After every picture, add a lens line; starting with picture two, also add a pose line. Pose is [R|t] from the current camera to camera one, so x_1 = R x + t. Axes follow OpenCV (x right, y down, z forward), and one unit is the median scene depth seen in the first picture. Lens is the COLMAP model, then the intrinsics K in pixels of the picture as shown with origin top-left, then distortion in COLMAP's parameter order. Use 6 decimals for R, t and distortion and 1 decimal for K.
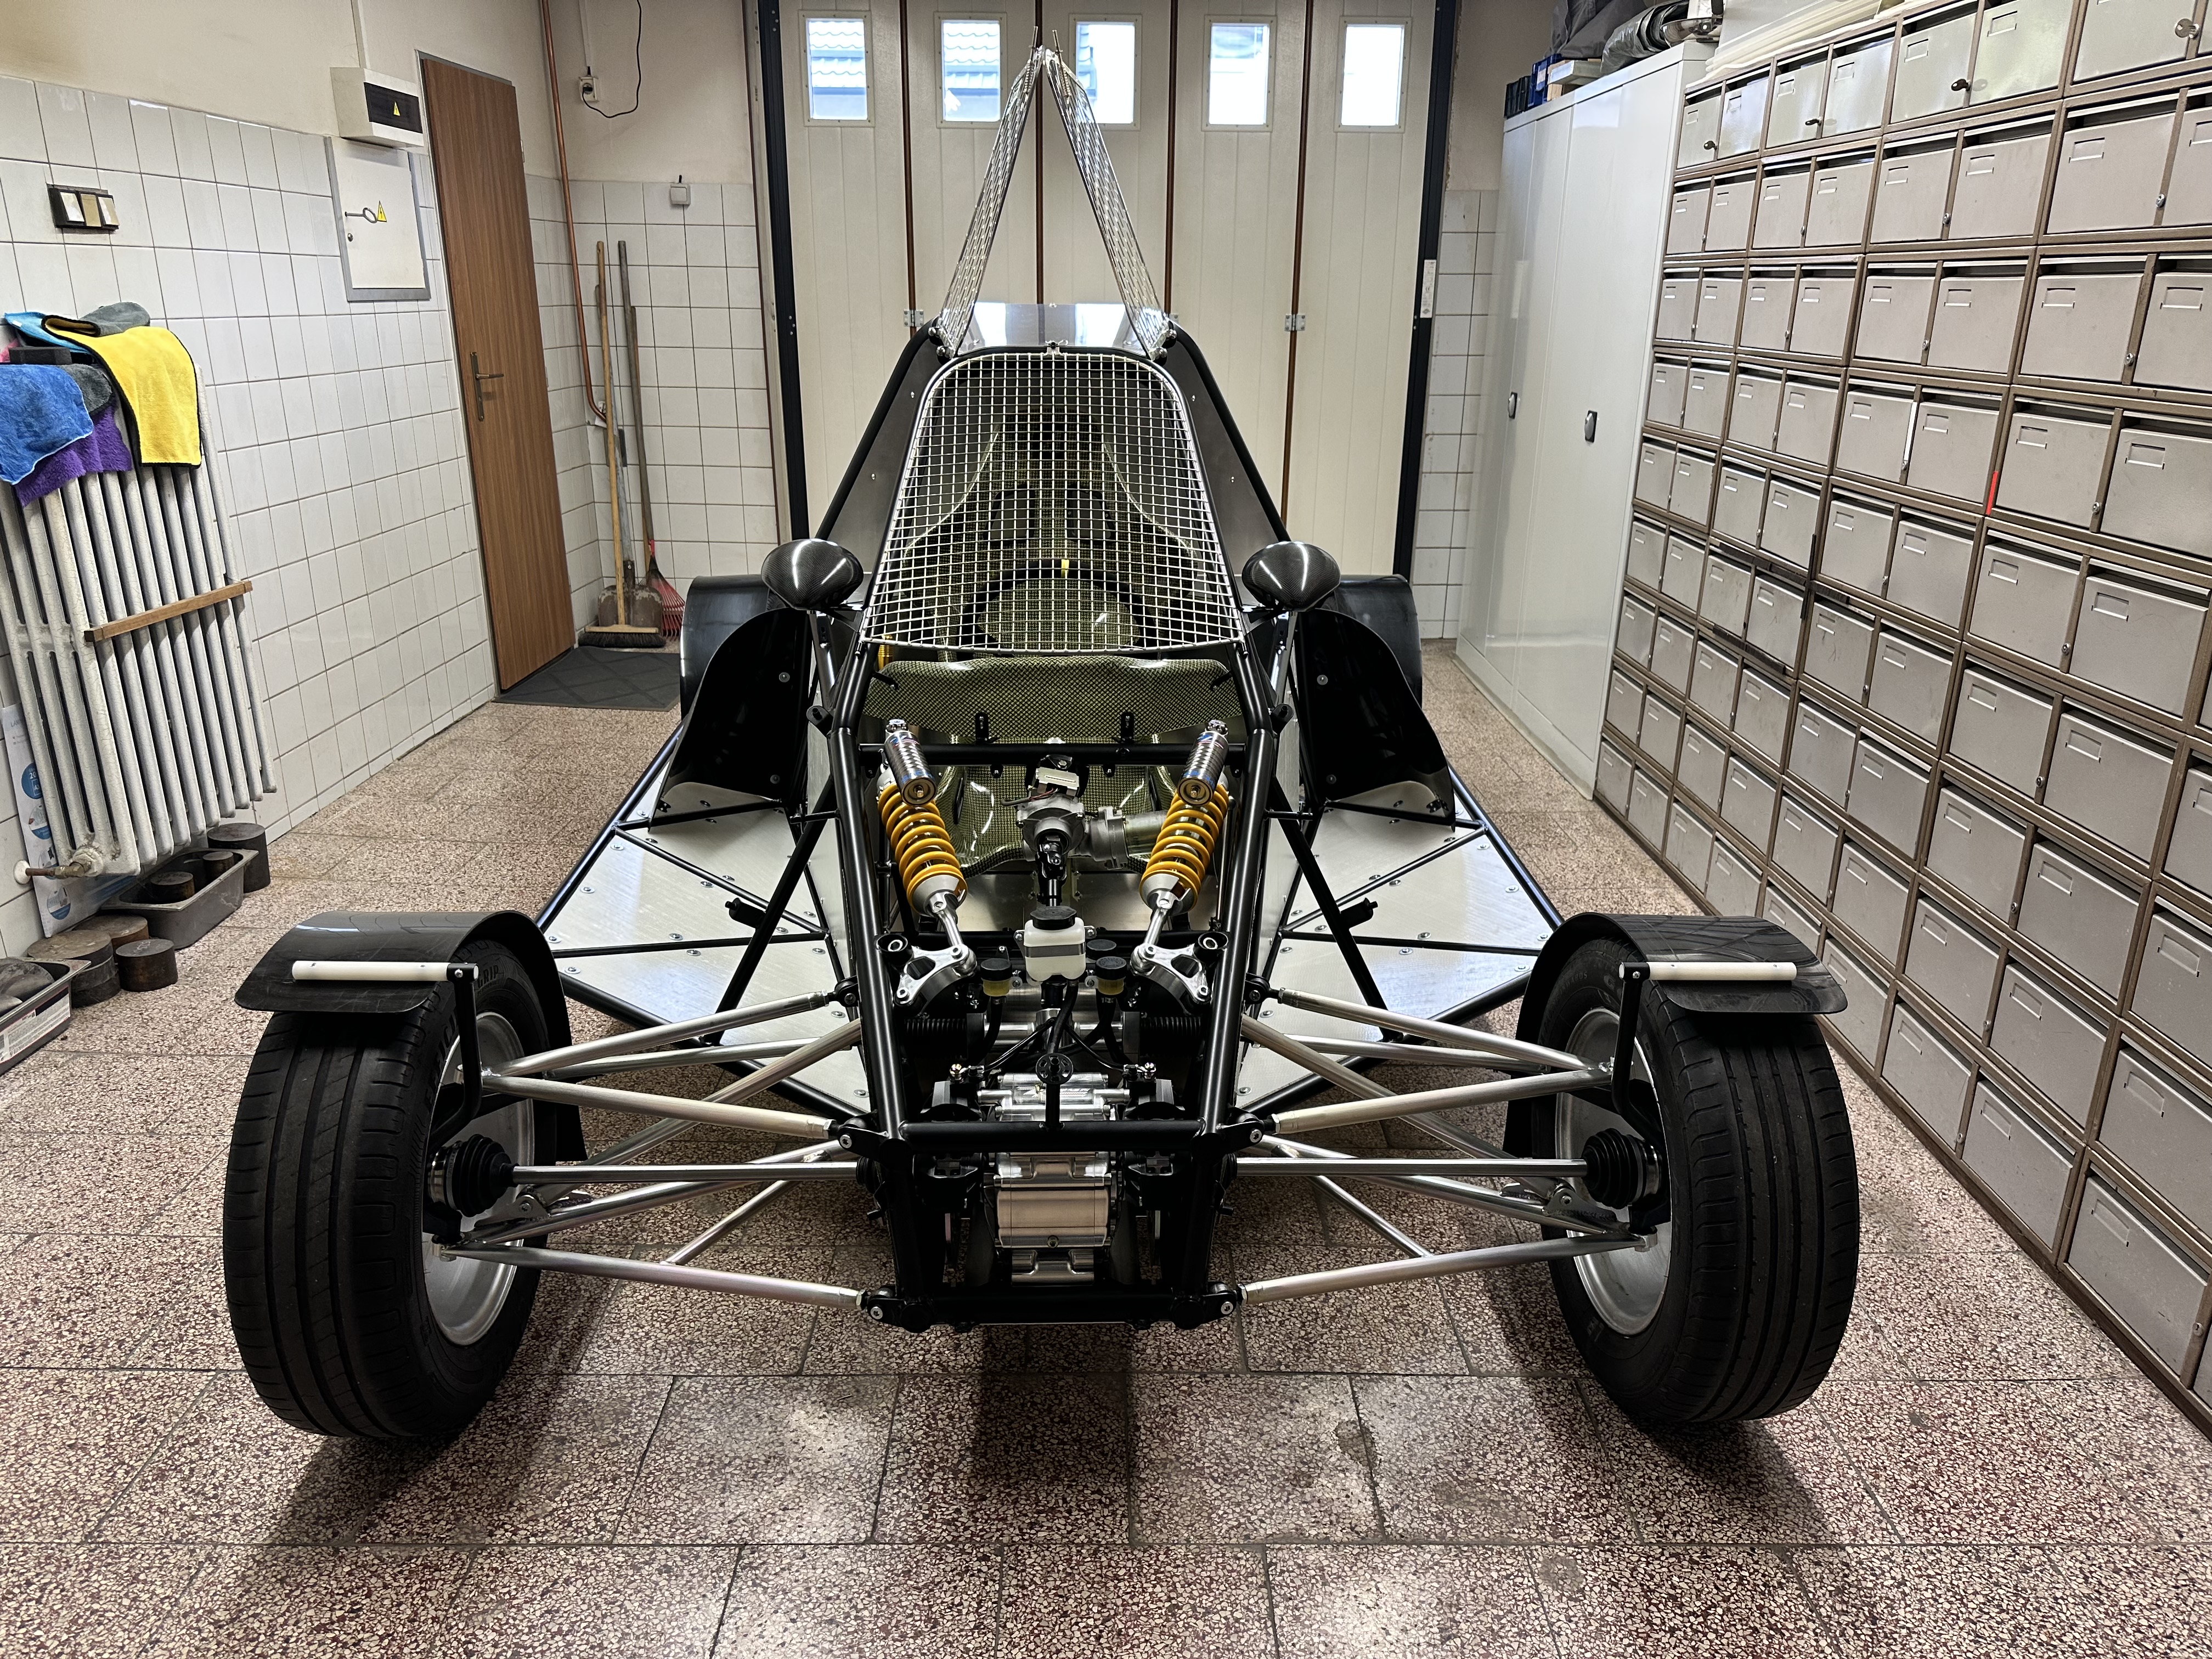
lens RADIAL K [[1578.2, 0, 1104.5], [0, 1578.2, 830.9], [0, 0, 1]] dist [0.031160, -0.027711]
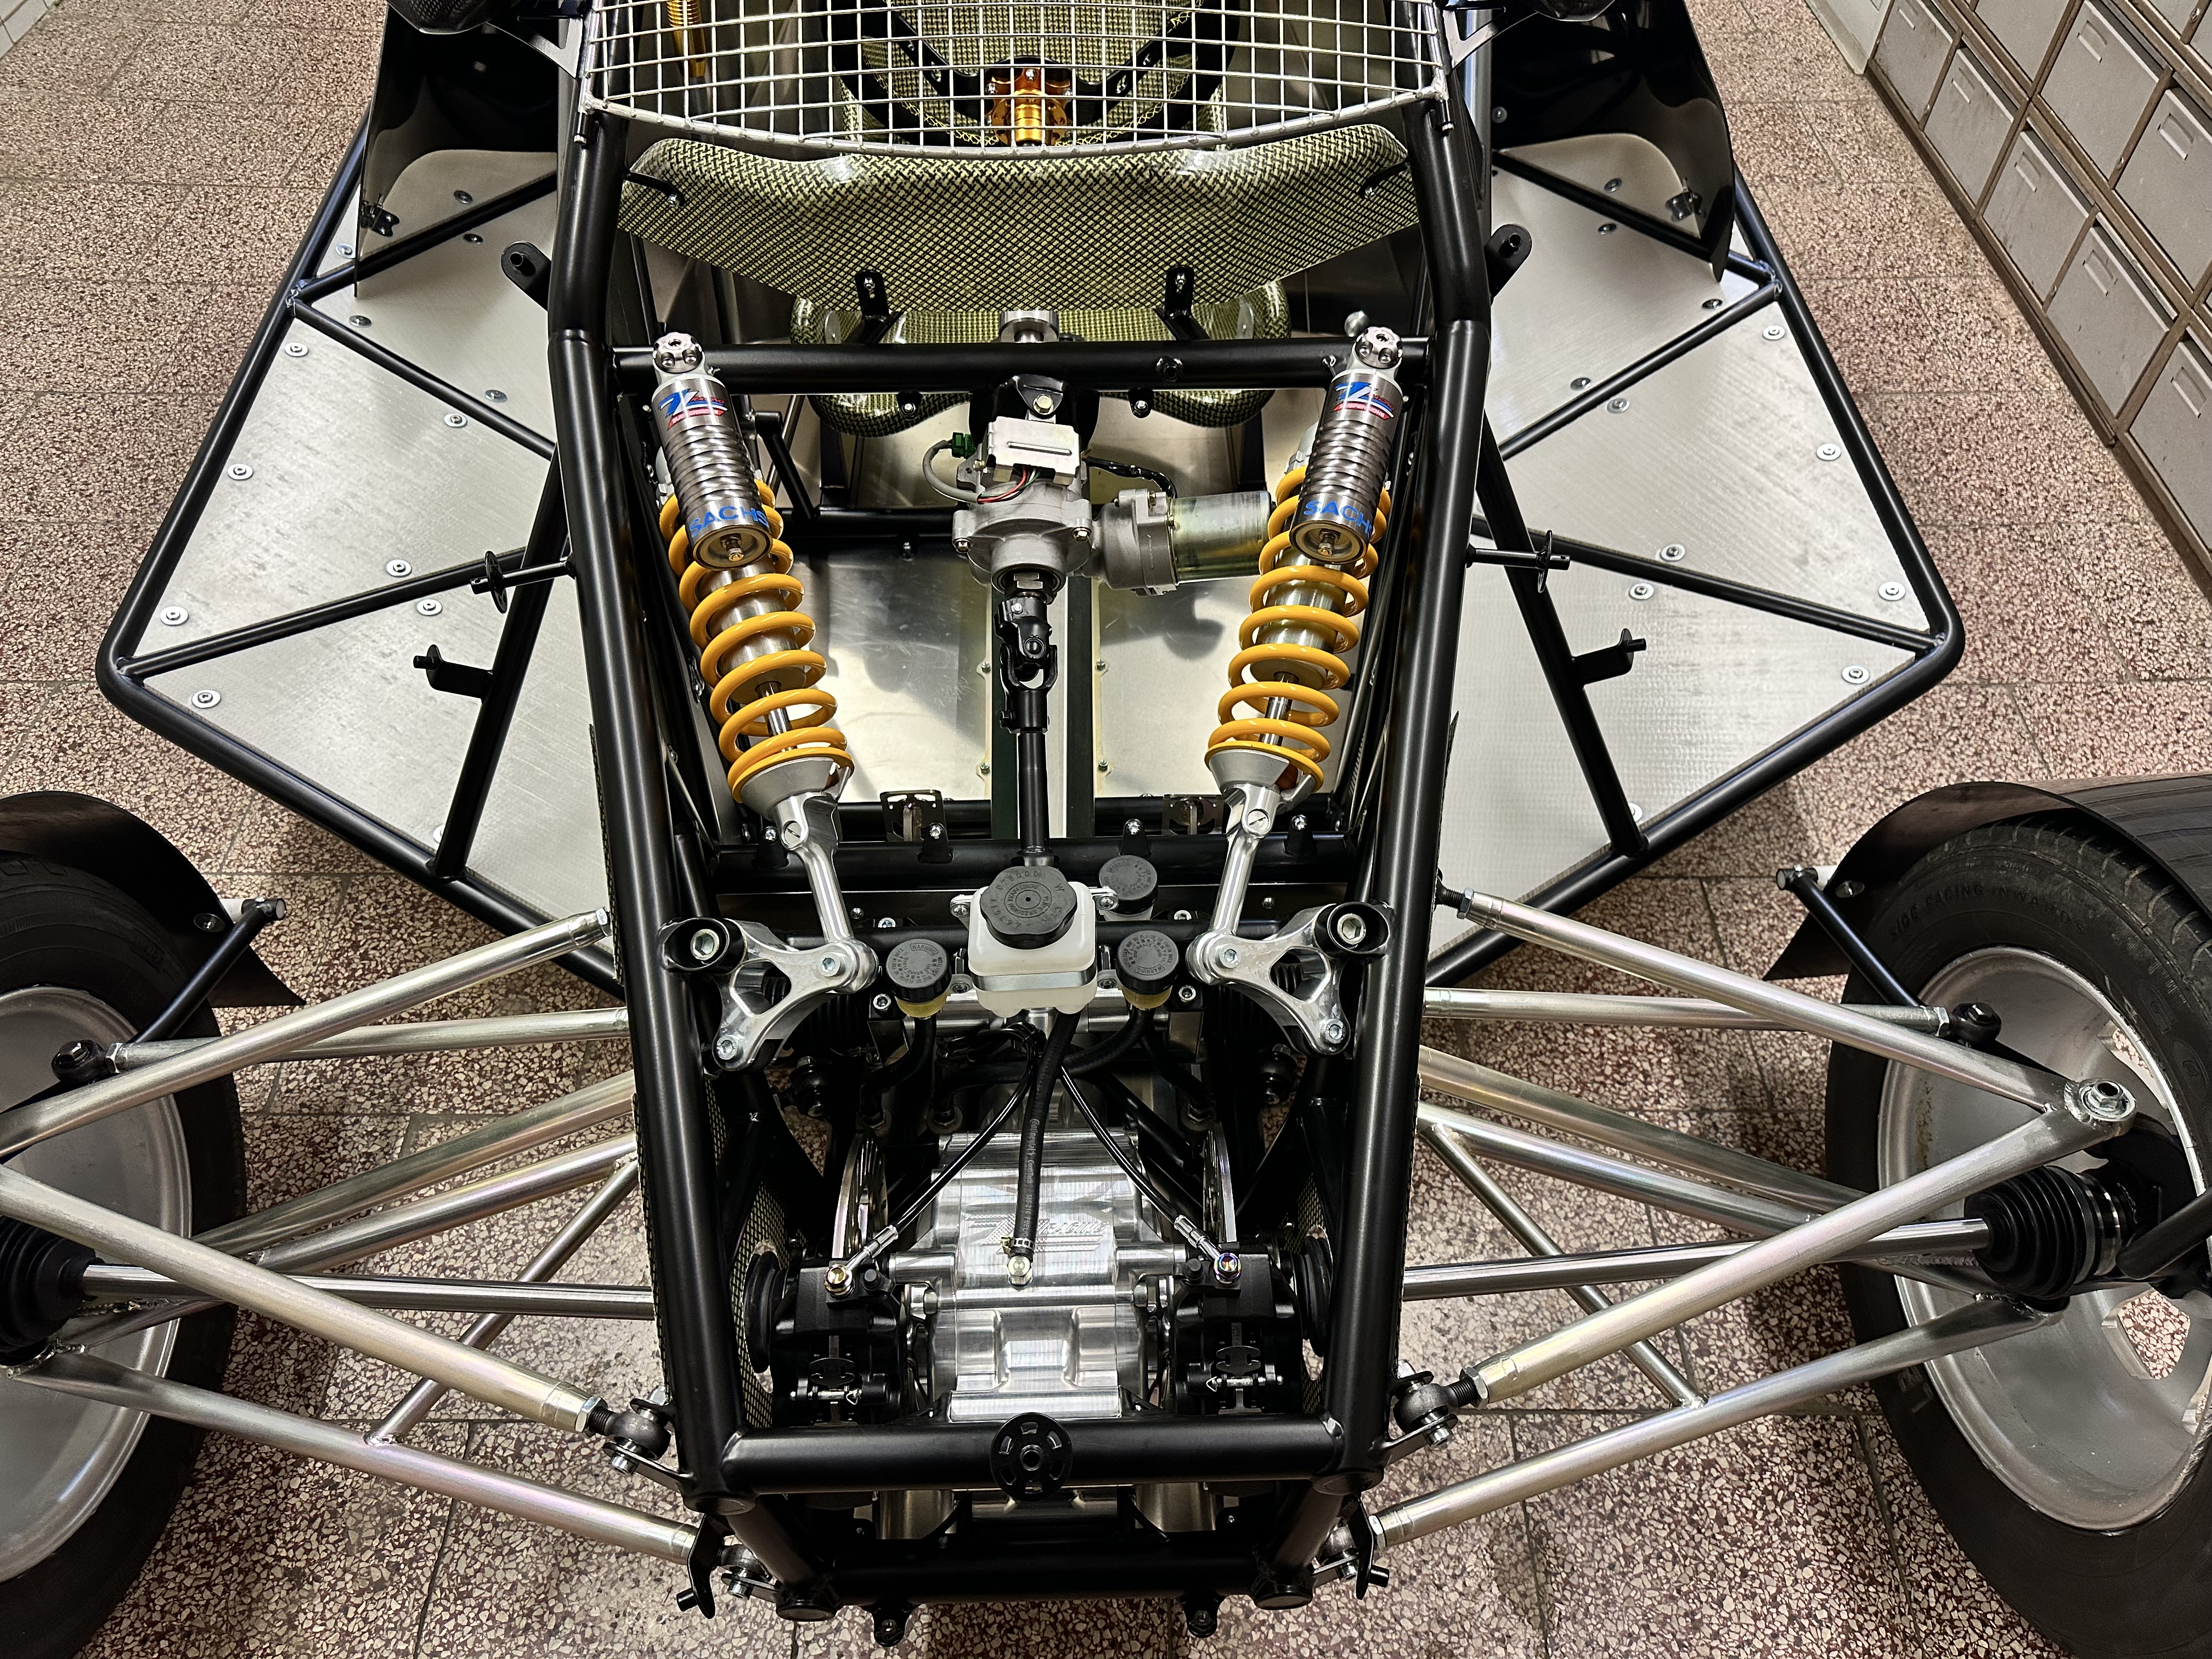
lens RADIAL K [[1549.8, 0, 1117.1], [0, 1549.8, 825.5], [0, 0, 1]] dist [0.045447, -0.058306]
pose [[0.999989, -0.002630, -0.003784, -0.002786], [0.004222, 0.852036, 0.523465, -0.158922], [0.001847, -0.523476, 0.852039, 0.465957]]
